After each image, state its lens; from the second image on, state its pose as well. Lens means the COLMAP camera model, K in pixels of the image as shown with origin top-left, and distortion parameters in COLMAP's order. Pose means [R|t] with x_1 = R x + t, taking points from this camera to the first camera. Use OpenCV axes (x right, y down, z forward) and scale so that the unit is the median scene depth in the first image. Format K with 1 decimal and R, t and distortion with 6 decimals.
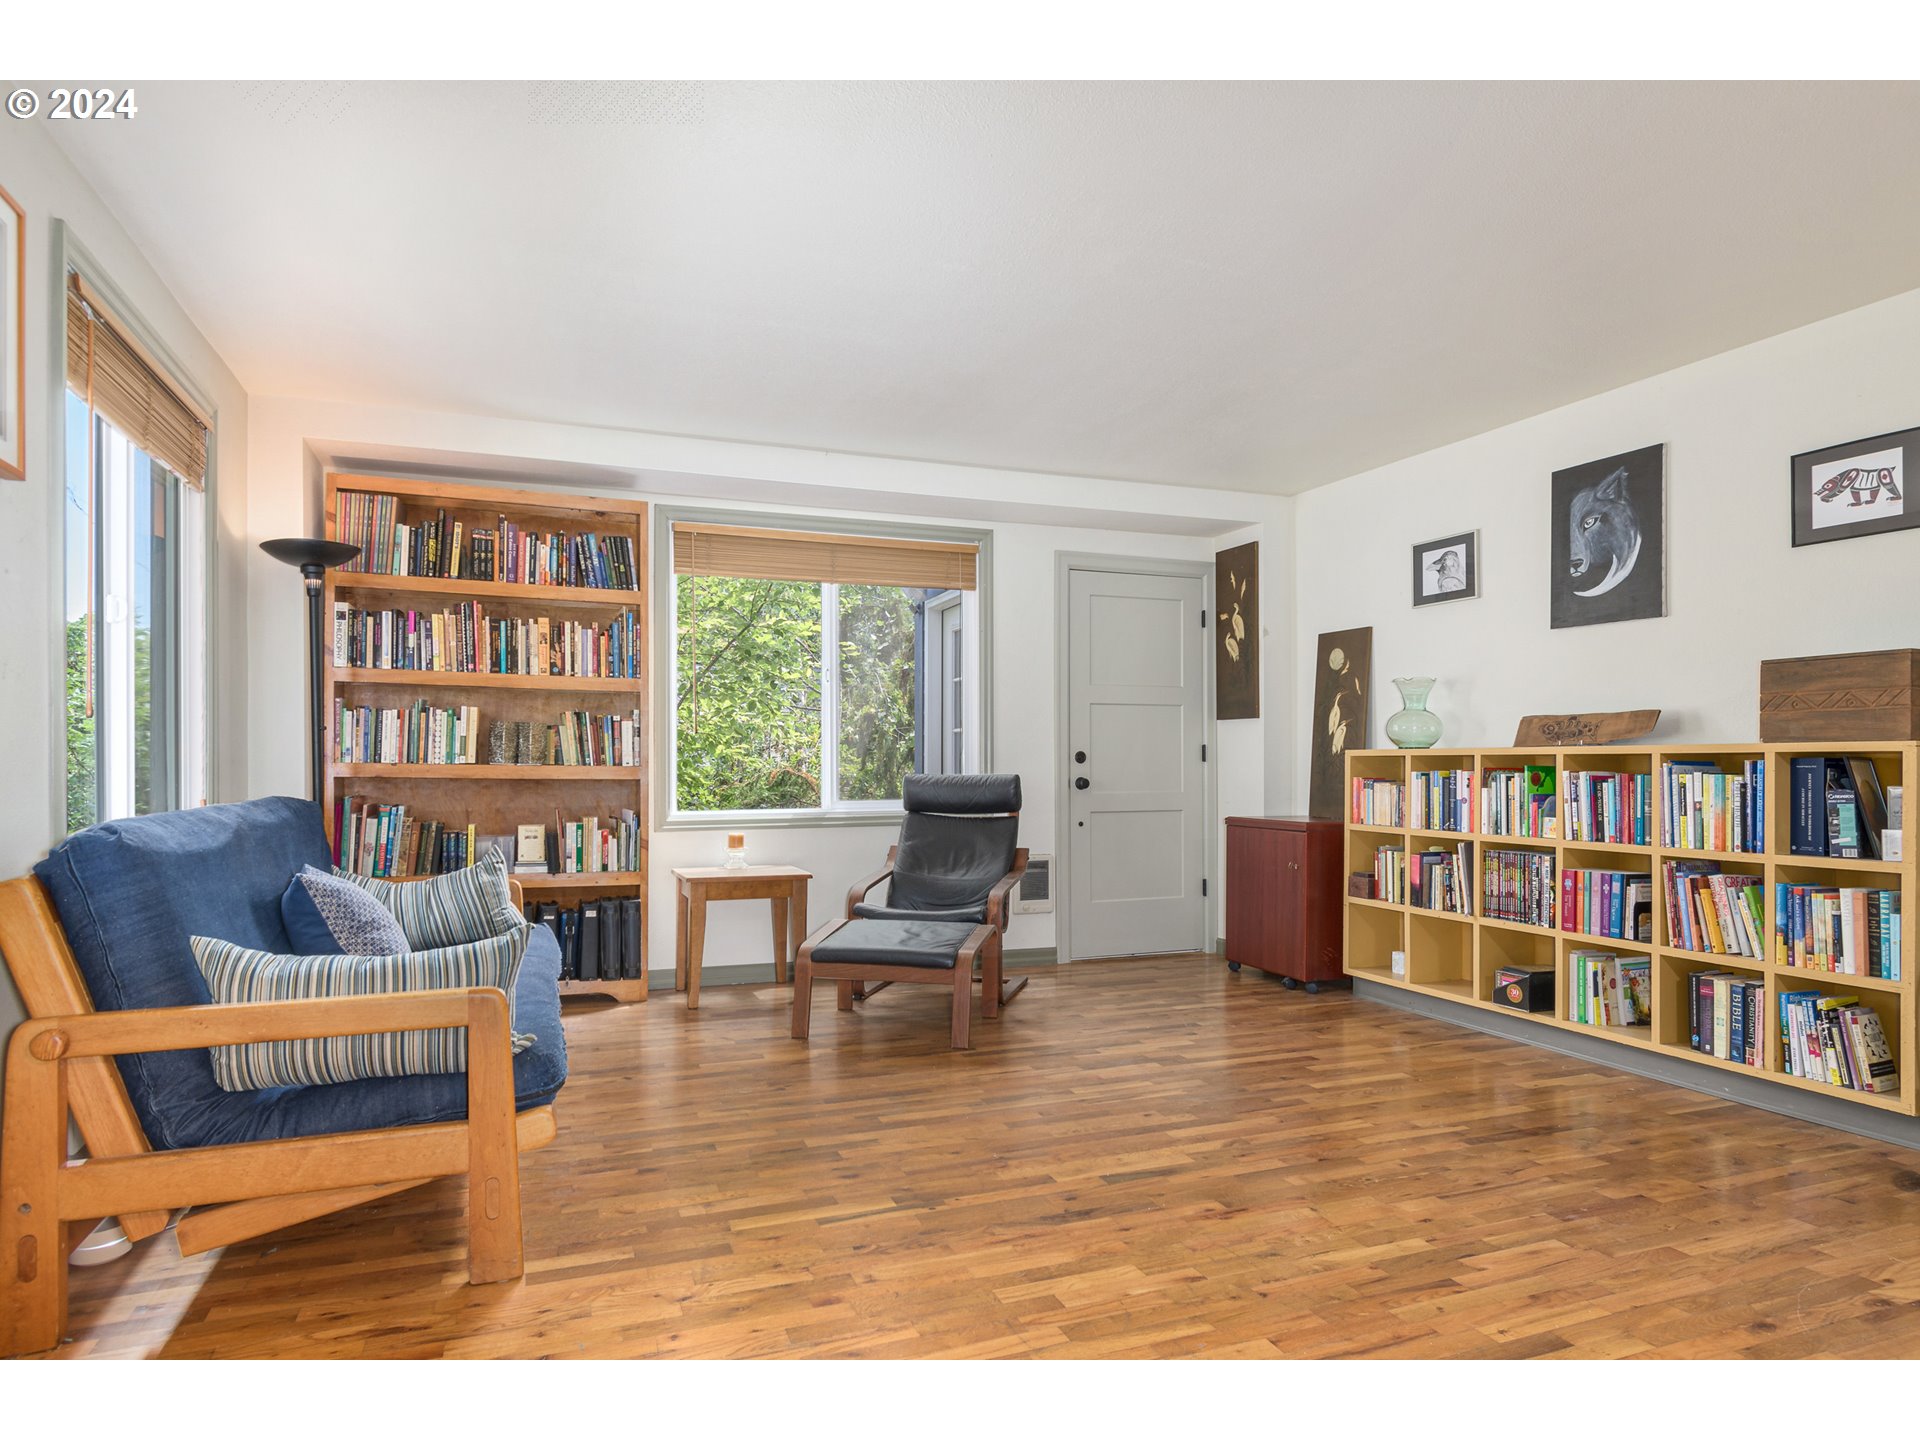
lens RADIAL K [[1106.3, 0, 962.2], [0, 1106.3, 761.2], [0, 0, 1]] dist [-0.026905, 0.001568]
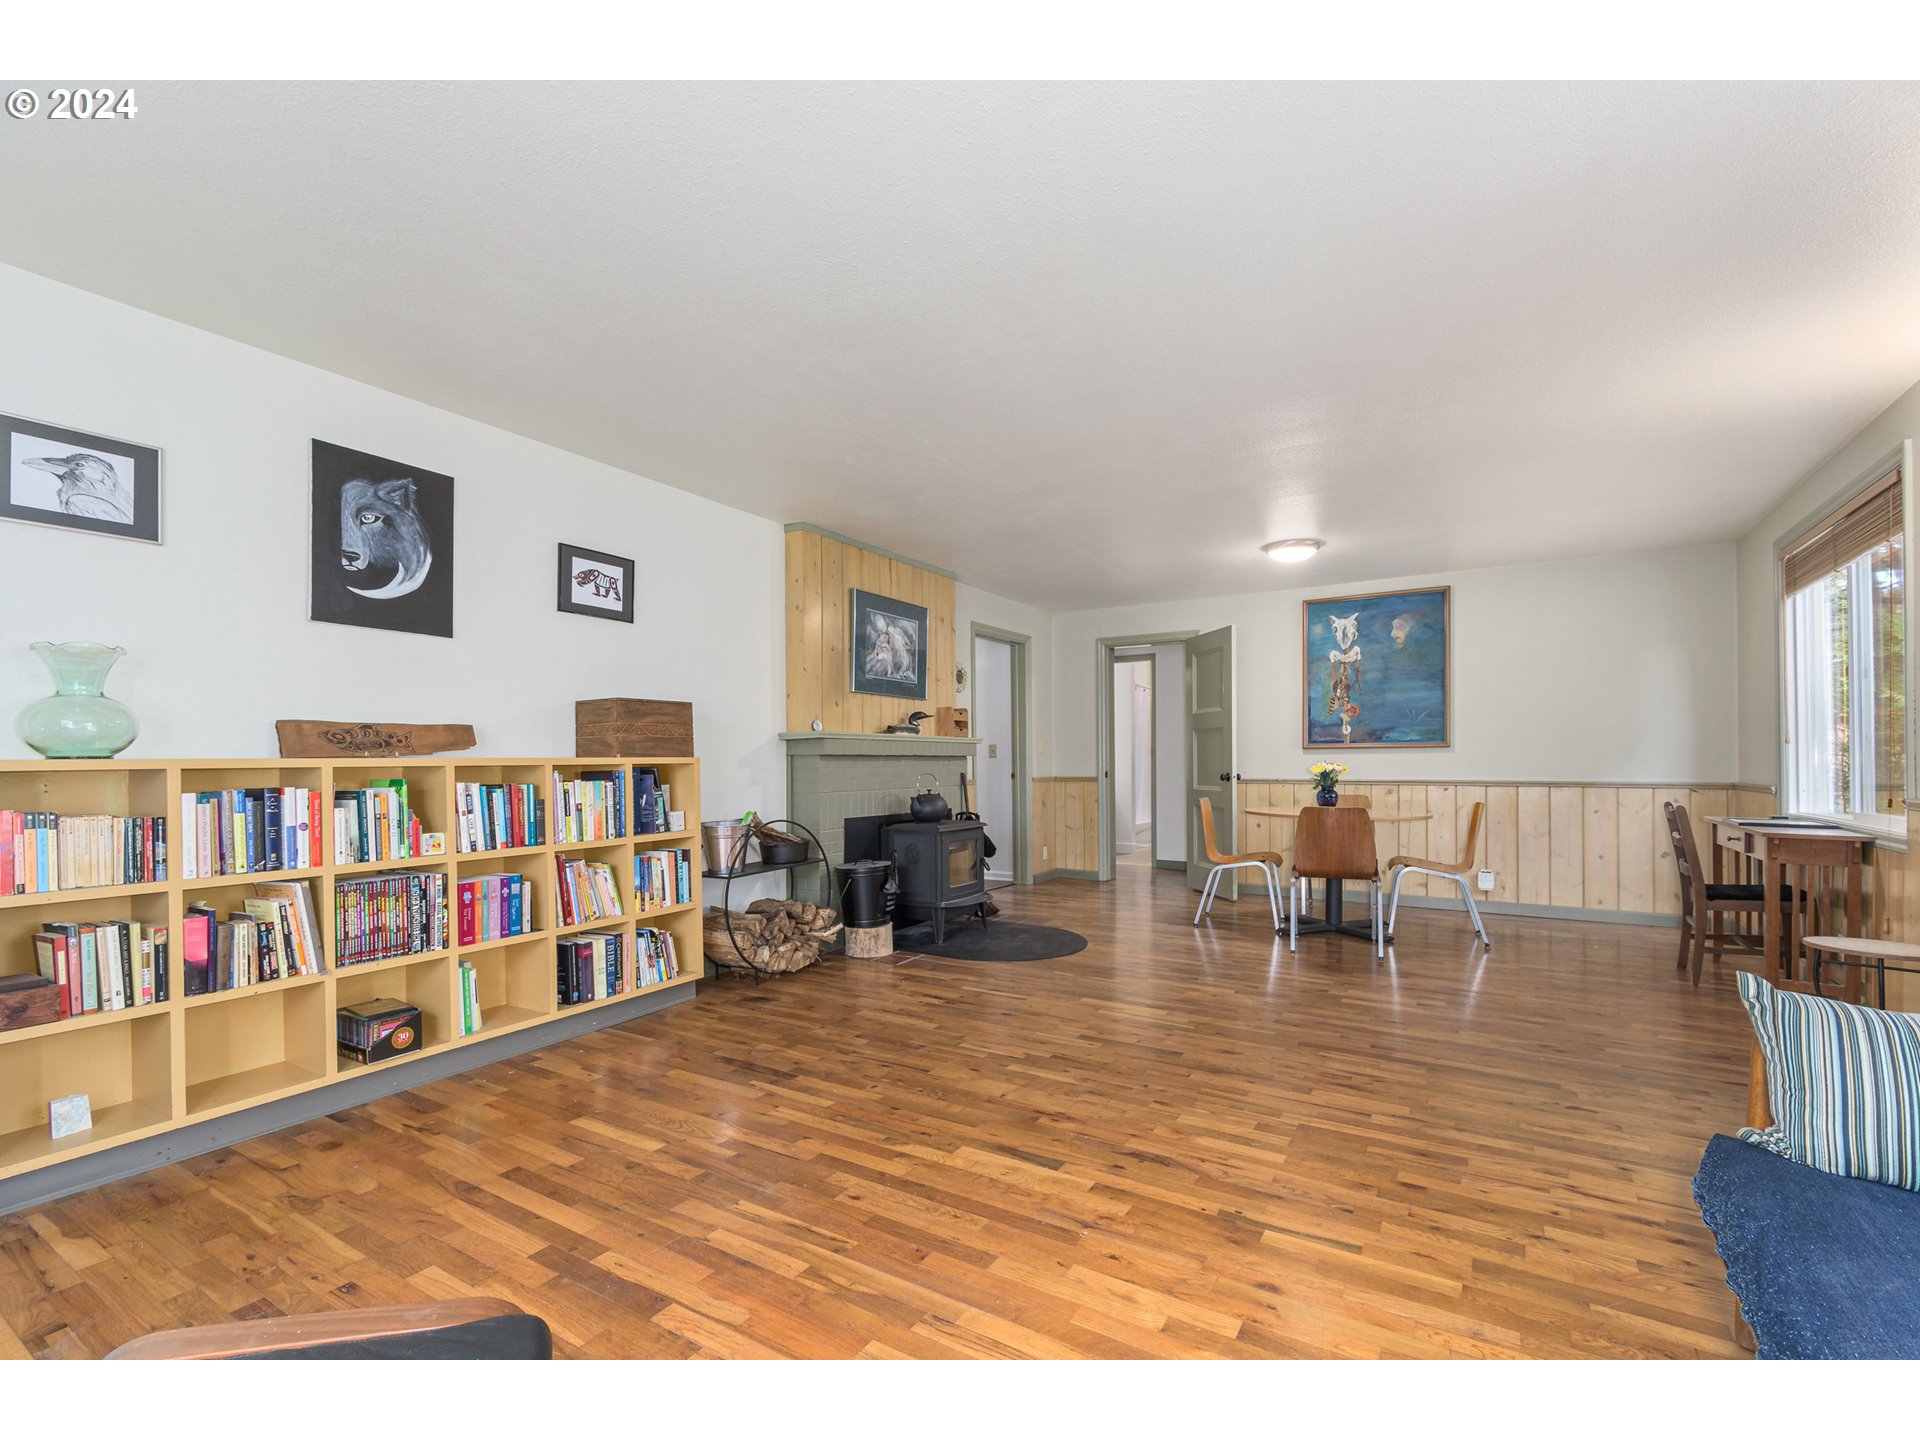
lens RADIAL K [[855.2, 0, 962.1], [0, 855.2, 762.8], [0, 0, 1]] dist [-0.002048, -0.000290]
pose [[-0.601372, 0.005336, 0.798952, -0.366567], [0.009938, 0.999950, 0.000801, -0.006055], [-0.798908, 0.008422, -0.601395, 1.219574]]
